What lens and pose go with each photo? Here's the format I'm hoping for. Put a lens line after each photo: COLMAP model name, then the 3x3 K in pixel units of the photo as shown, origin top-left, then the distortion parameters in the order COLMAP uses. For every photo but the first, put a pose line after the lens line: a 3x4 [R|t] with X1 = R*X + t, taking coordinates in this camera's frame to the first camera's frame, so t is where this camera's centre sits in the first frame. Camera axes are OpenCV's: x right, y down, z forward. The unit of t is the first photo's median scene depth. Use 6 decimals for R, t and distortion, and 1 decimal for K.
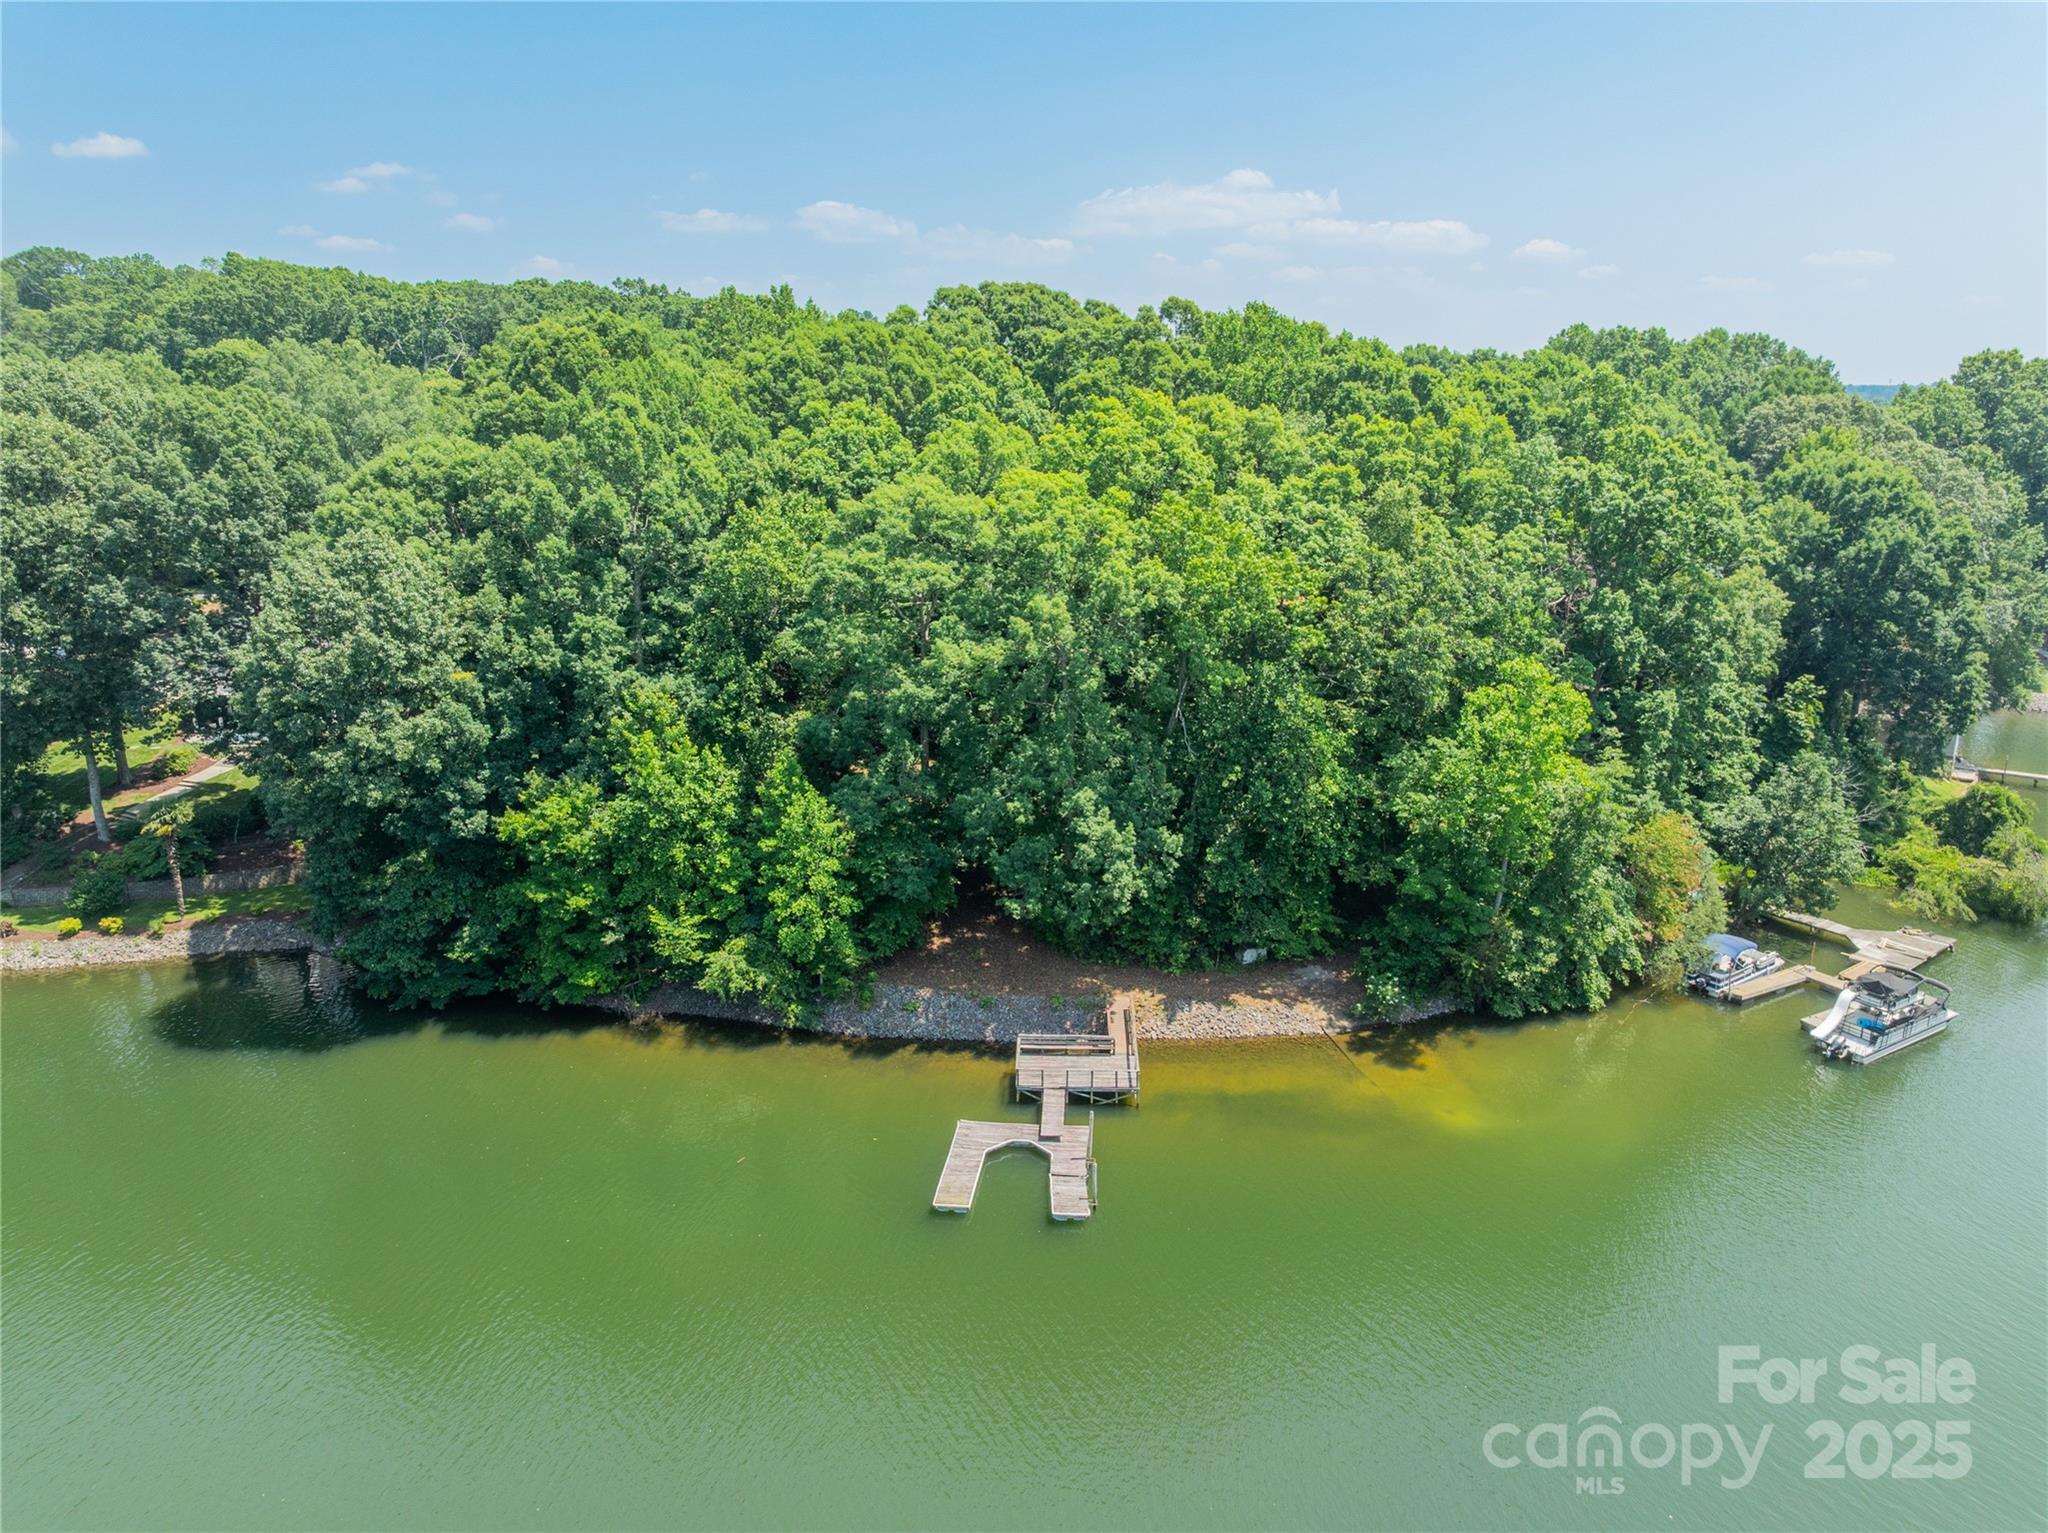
lens RADIAL K [[1416.7, 0, 1024.0], [0, 1416.7, 766.5], [0, 0, 1]] dist [-0.038722, -0.001178]
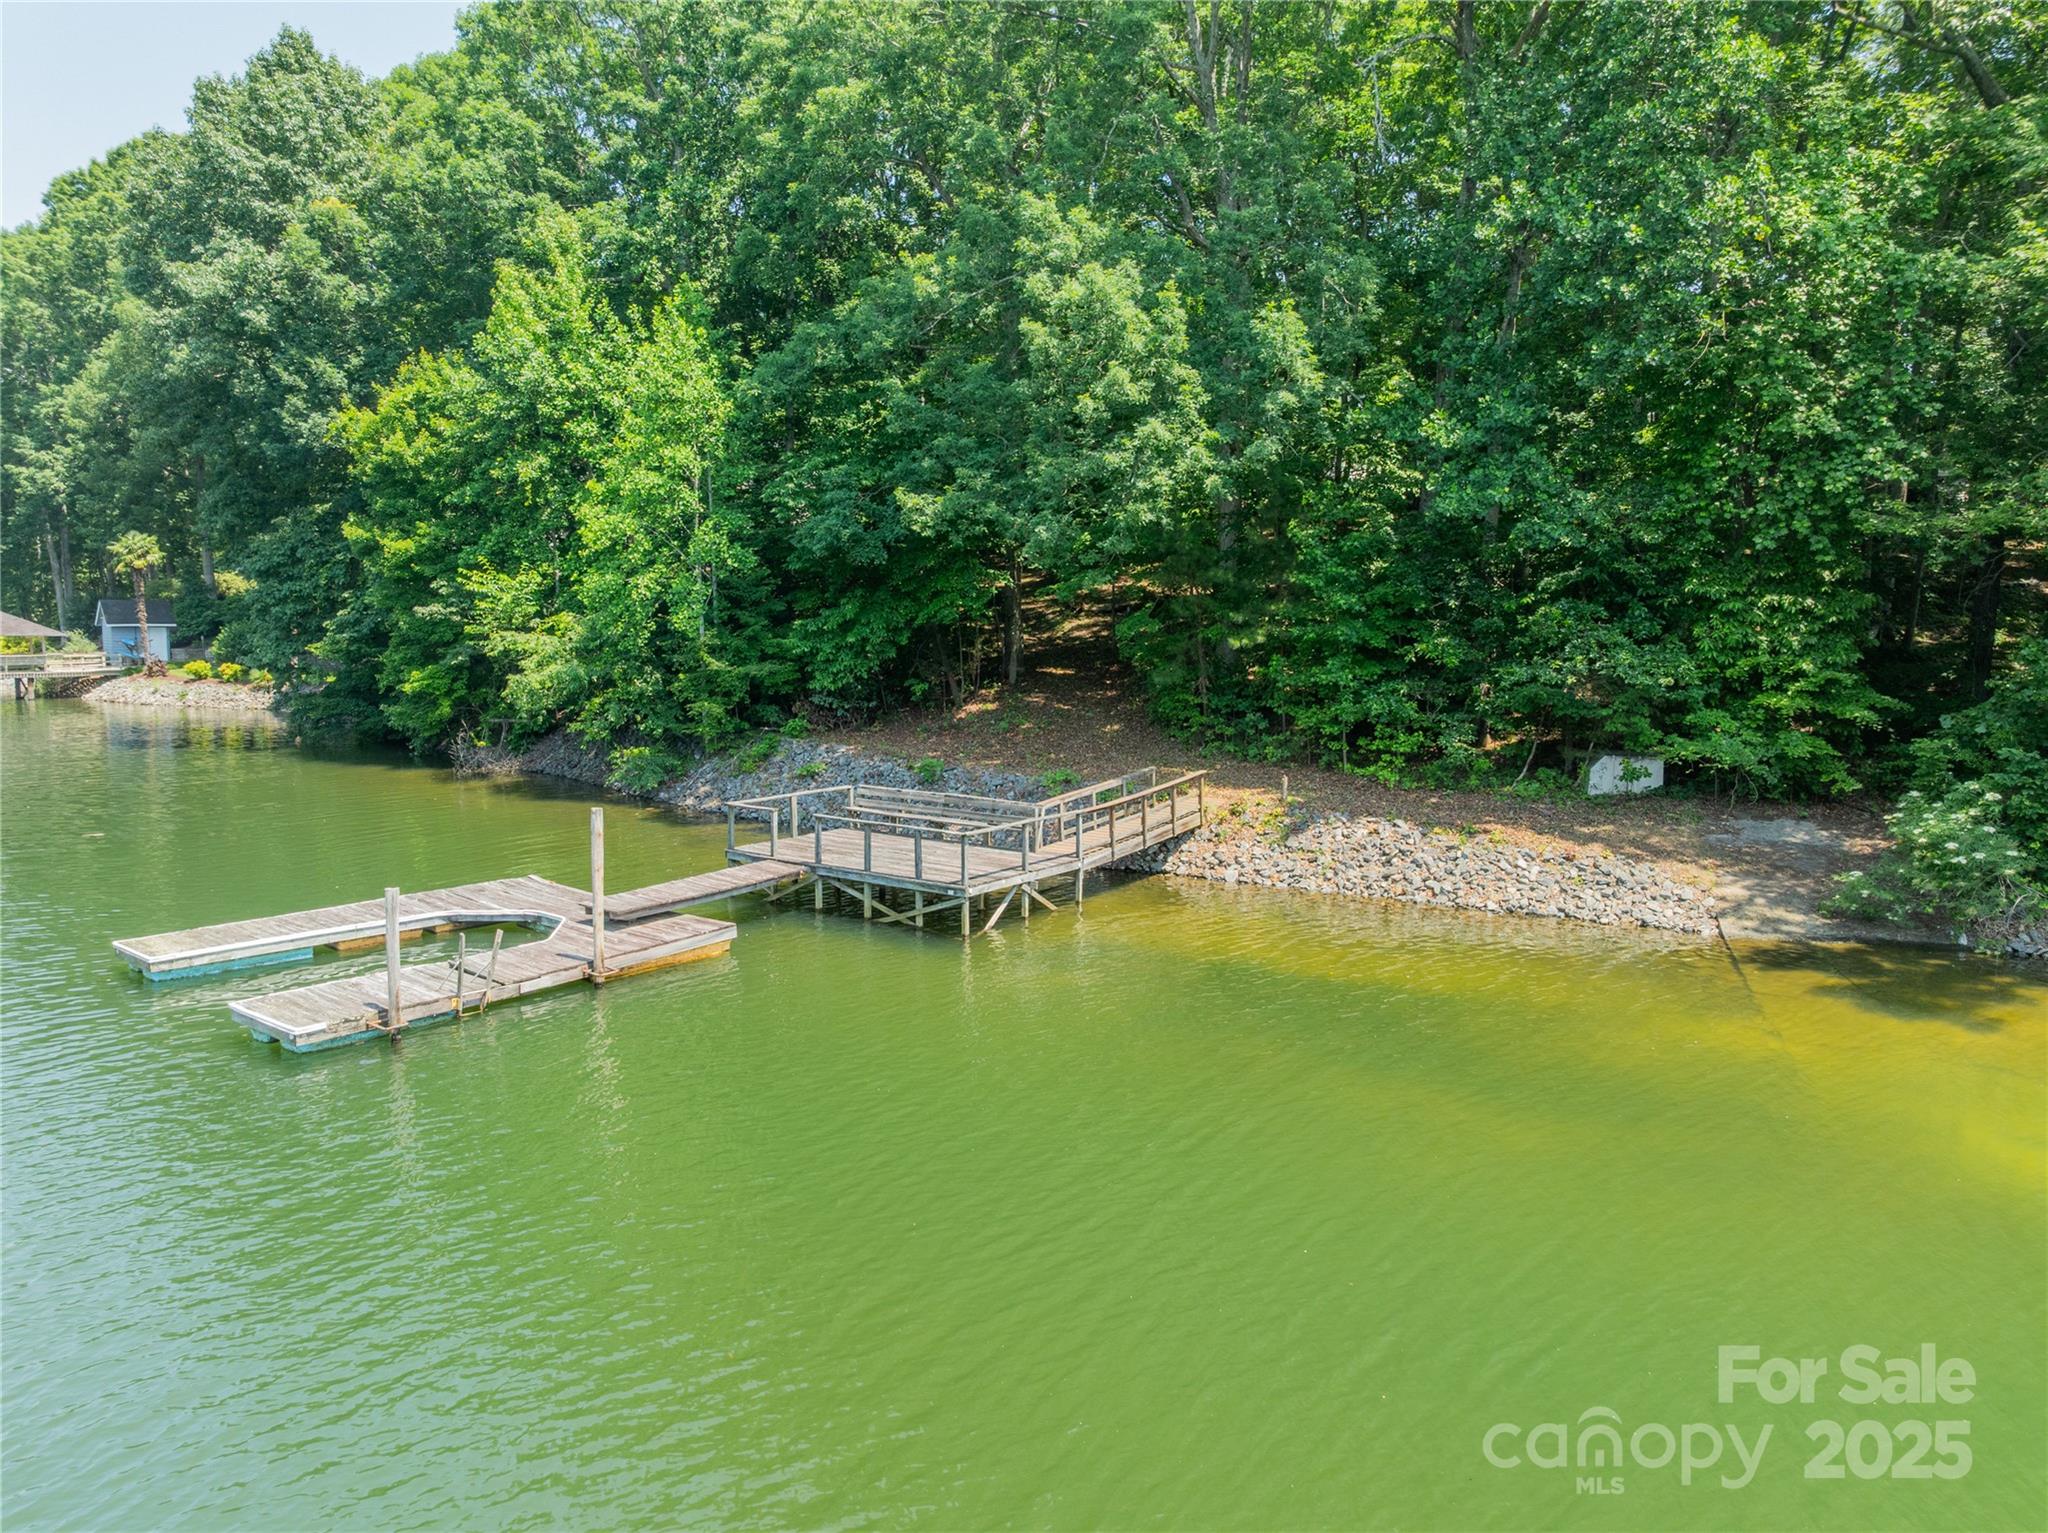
lens RADIAL K [[1416.7, 0, 1024.0], [0, 1416.7, 766.5], [0, 0, 1]] dist [-0.038722, -0.001178]
pose [[0.826190, 0.070332, -0.558984, 0.266458], [-0.159459, 0.980799, -0.112278, 0.219207], [0.540354, 0.181898, 0.821542, 0.665305]]
